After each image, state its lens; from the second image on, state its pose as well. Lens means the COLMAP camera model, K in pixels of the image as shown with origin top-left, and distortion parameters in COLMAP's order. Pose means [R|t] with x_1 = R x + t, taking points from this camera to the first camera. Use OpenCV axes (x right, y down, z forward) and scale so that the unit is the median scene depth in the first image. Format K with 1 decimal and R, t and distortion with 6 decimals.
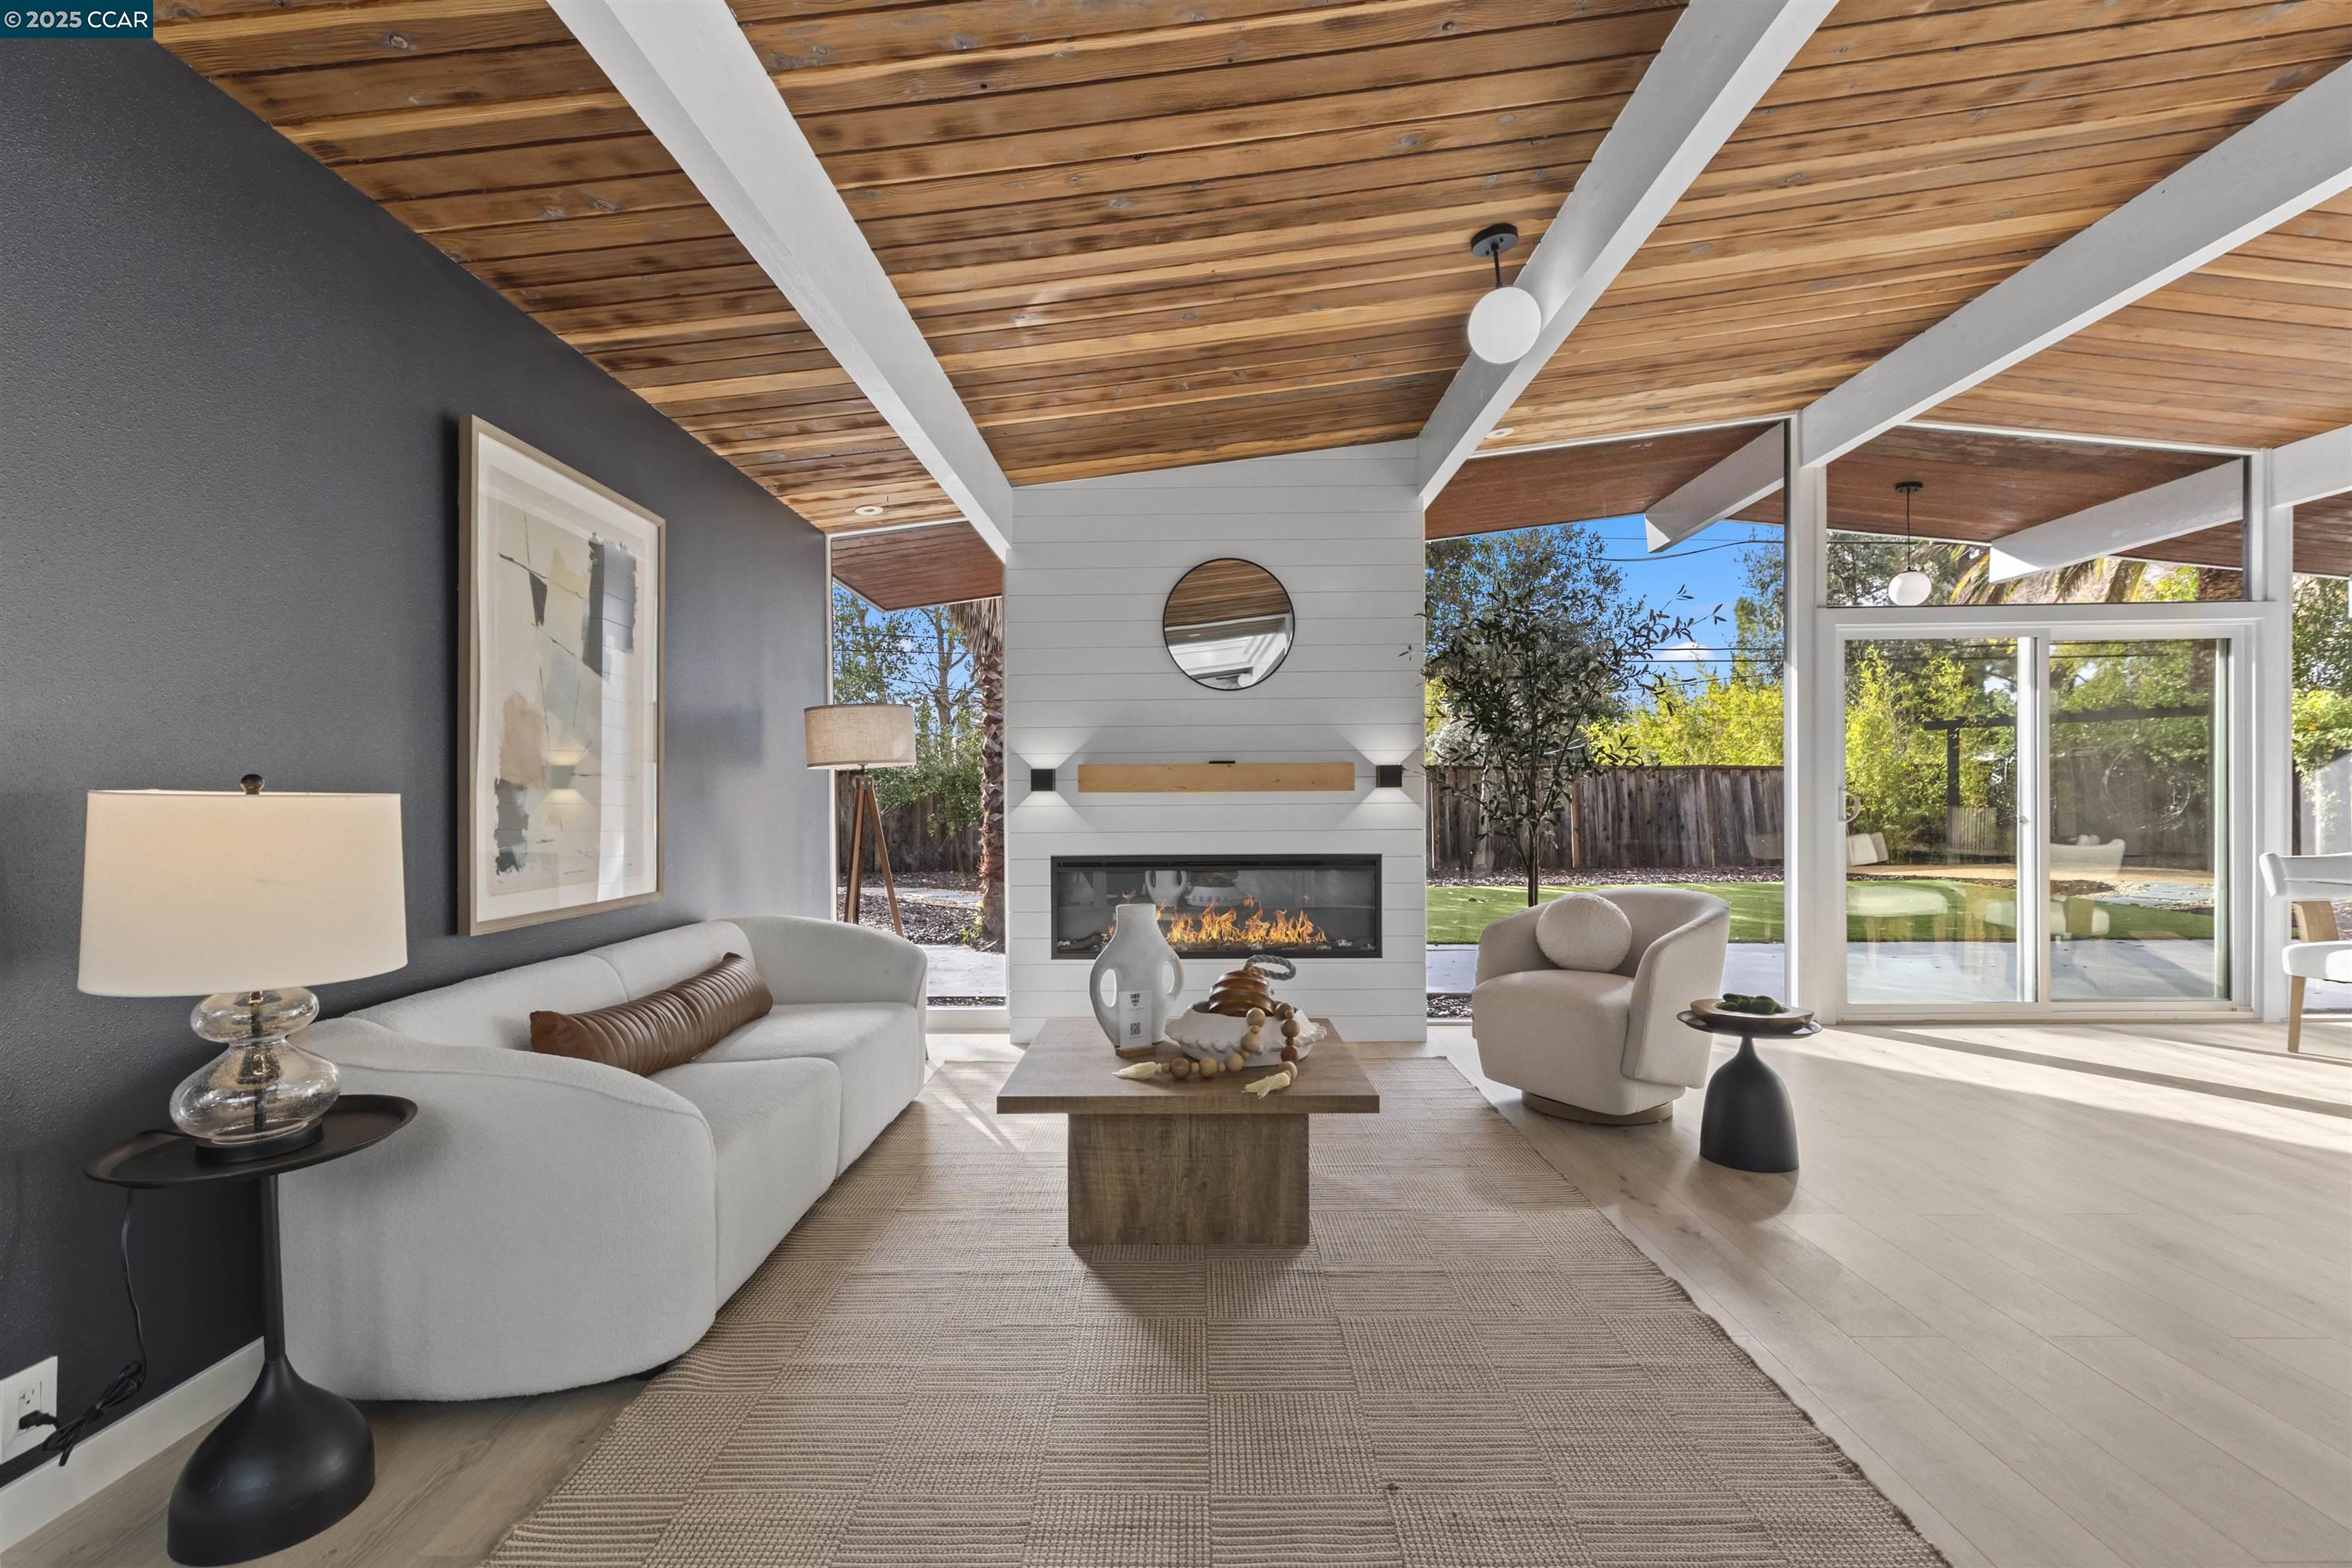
lens RADIAL K [[1055.7, 0, 1179.2], [0, 1055.7, 804.5], [0, 0, 1]] dist [0.001618, 0.001390]
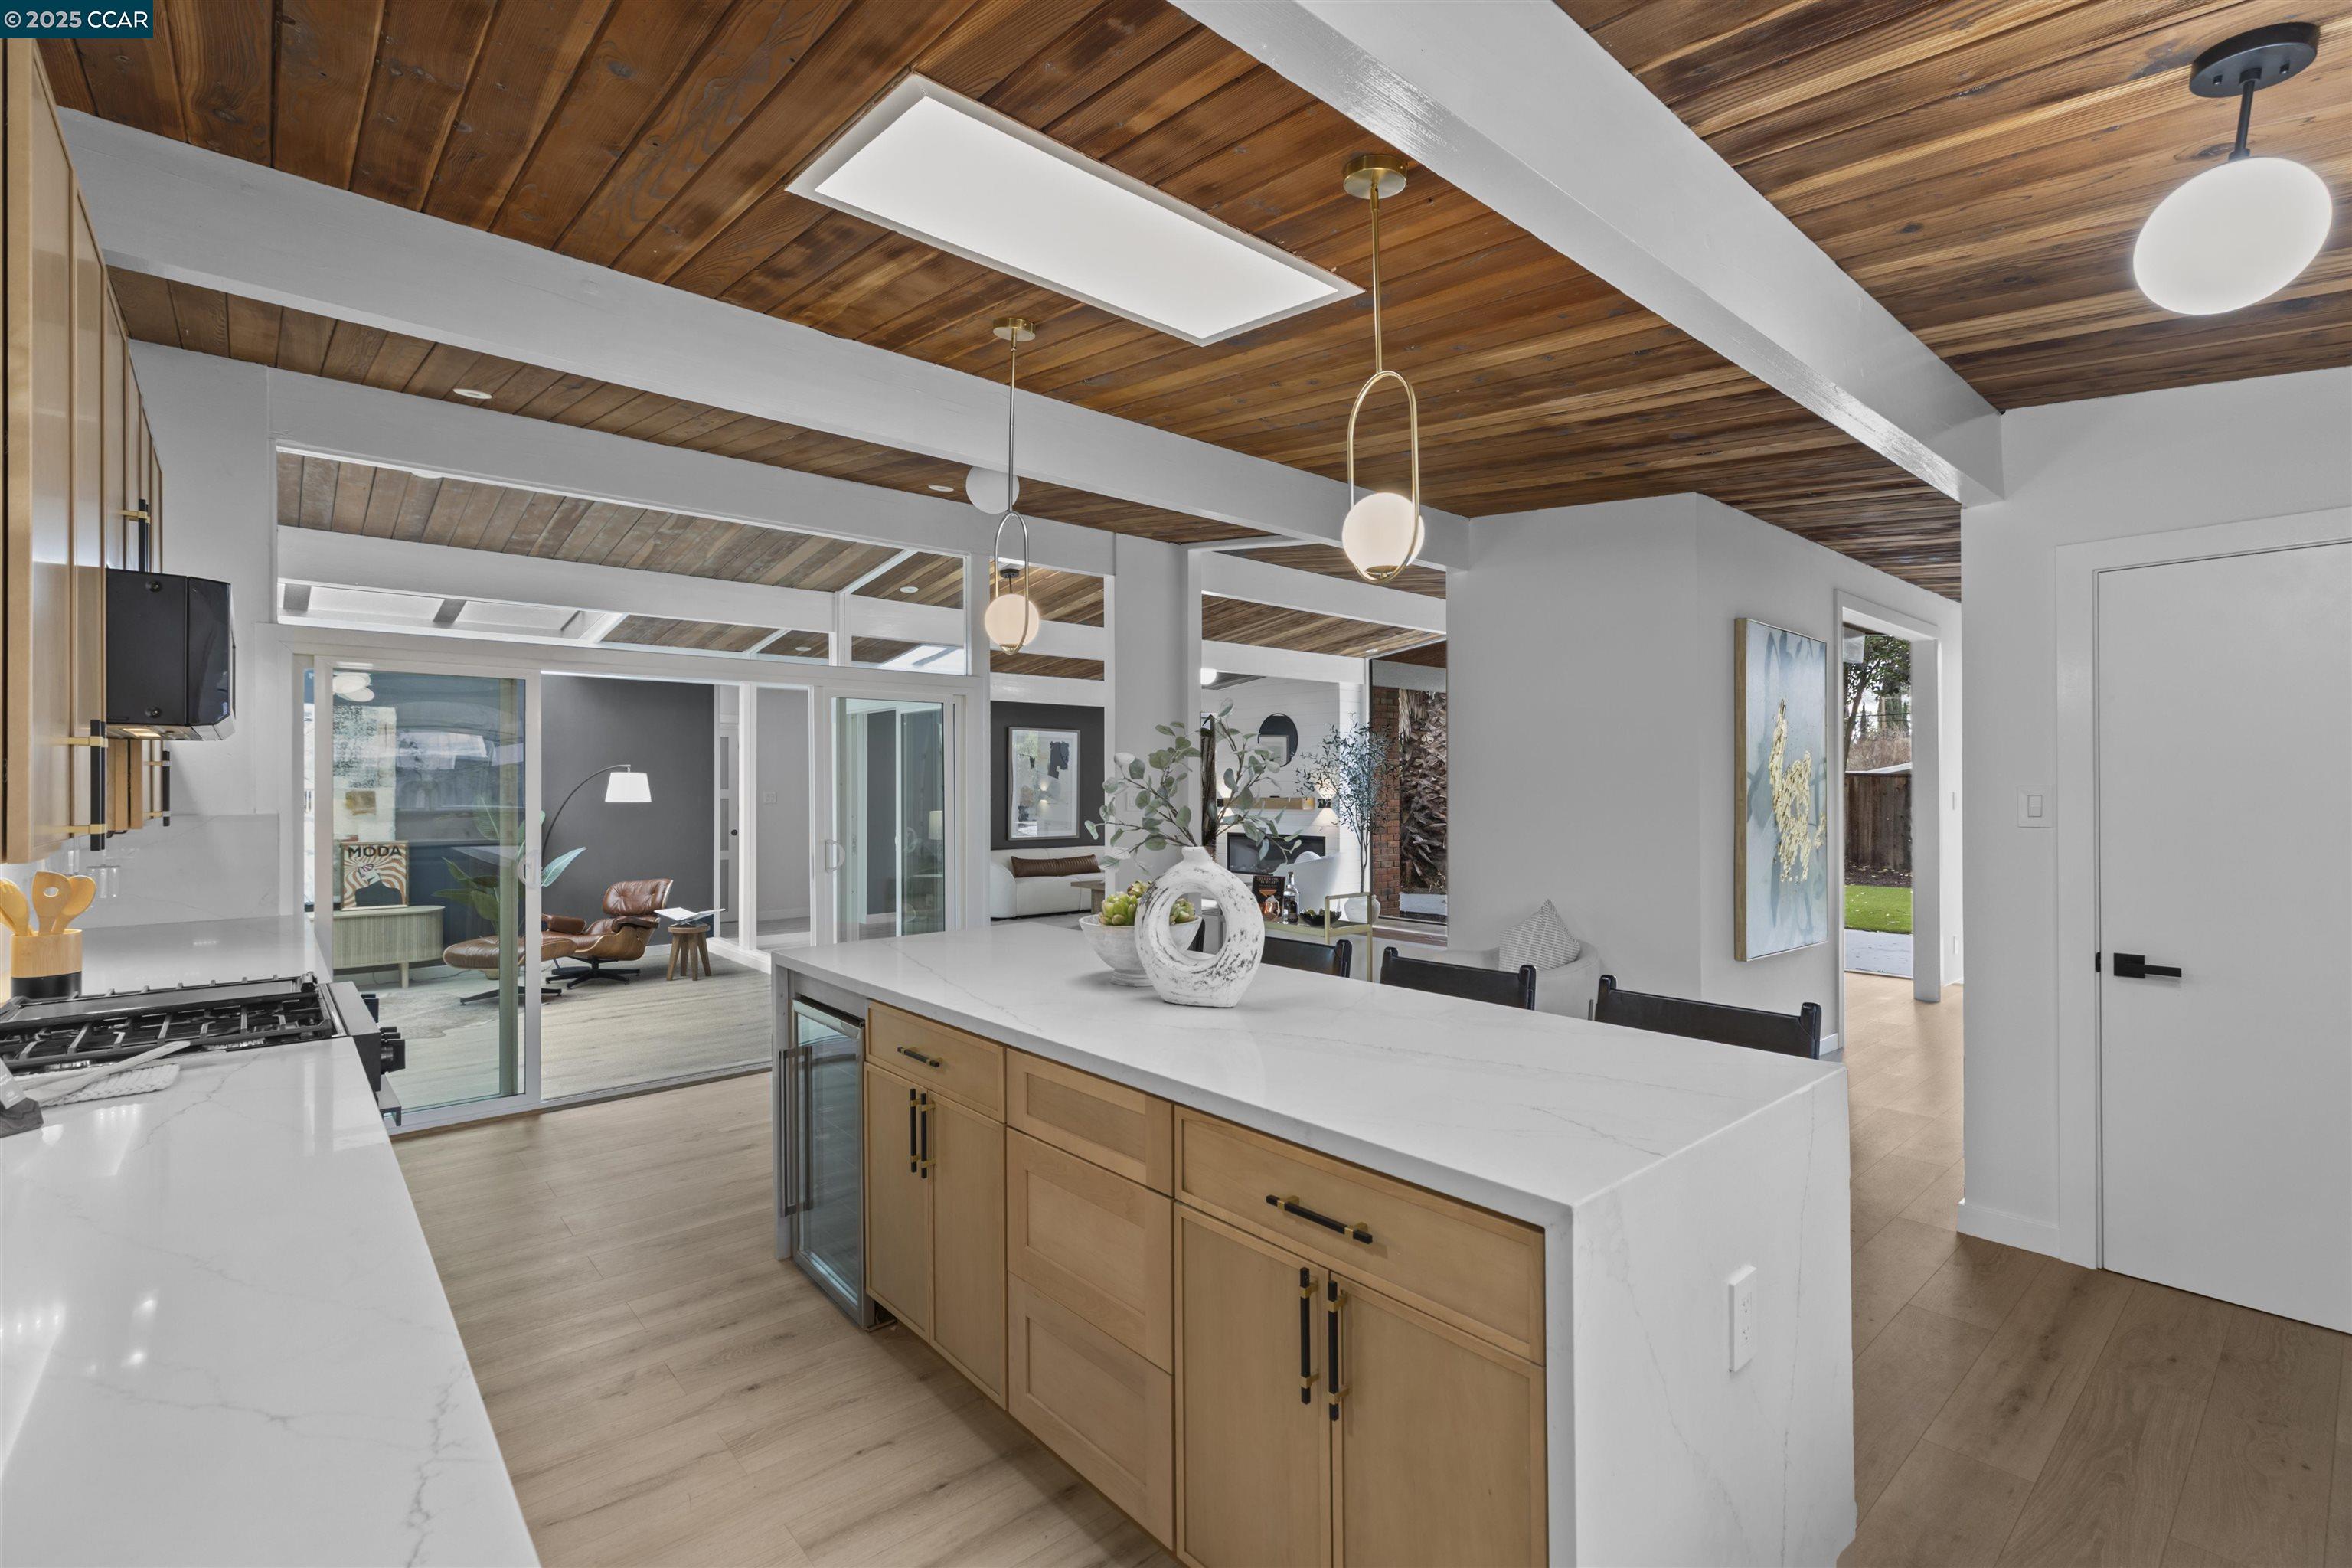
lens RADIAL K [[1053.5, 0, 1178.5], [0, 1053.5, 785.4], [0, 0, 1]] dist [0.002860, -0.000041]
pose [[0.662330, 0.004464, -0.749199, 2.208499], [-0.007973, 0.999968, -0.001090, -0.079583], [0.749170, 0.006695, 0.662344, -1.011123]]
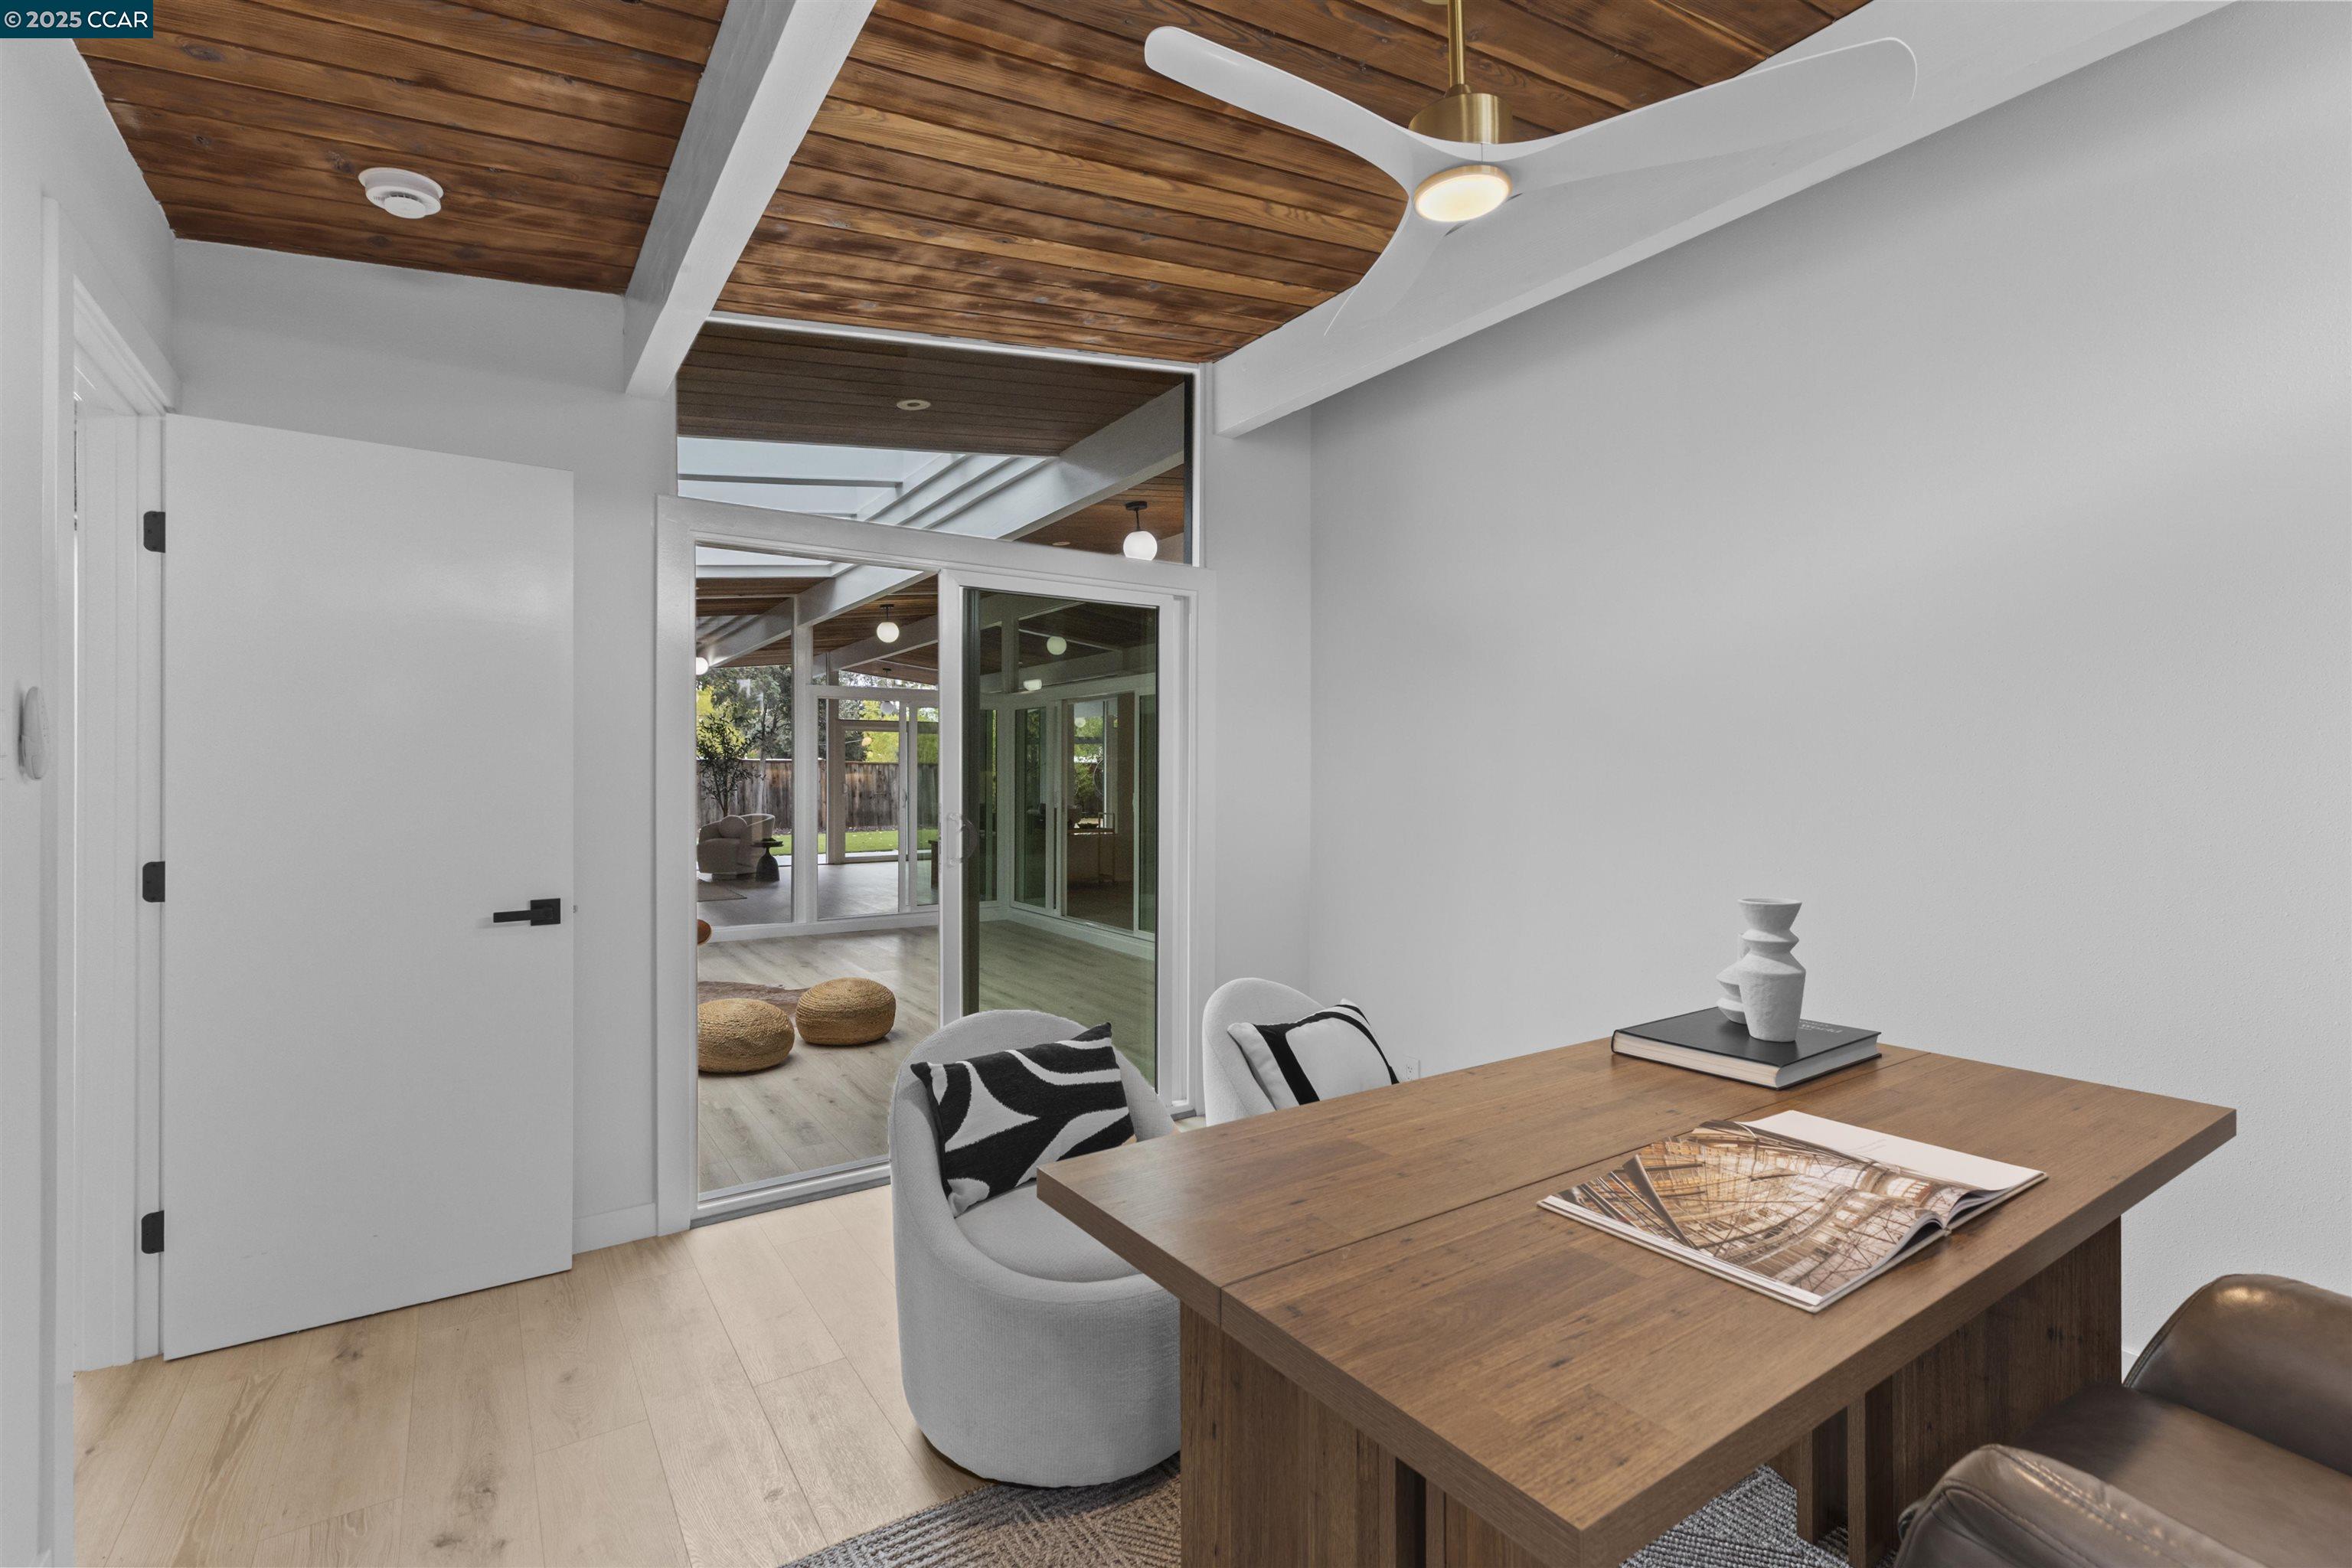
lens RADIAL K [[1053.5, 0, 1178.5], [0, 1053.5, 785.4], [0, 0, 1]] dist [0.002860, -0.000041]
pose [[0.819889, 0.003708, 0.572510, -0.374959], [-0.004381, 0.999990, -0.000204, -0.013630], [-0.572505, -0.002341, 0.819898, -2.589887]]
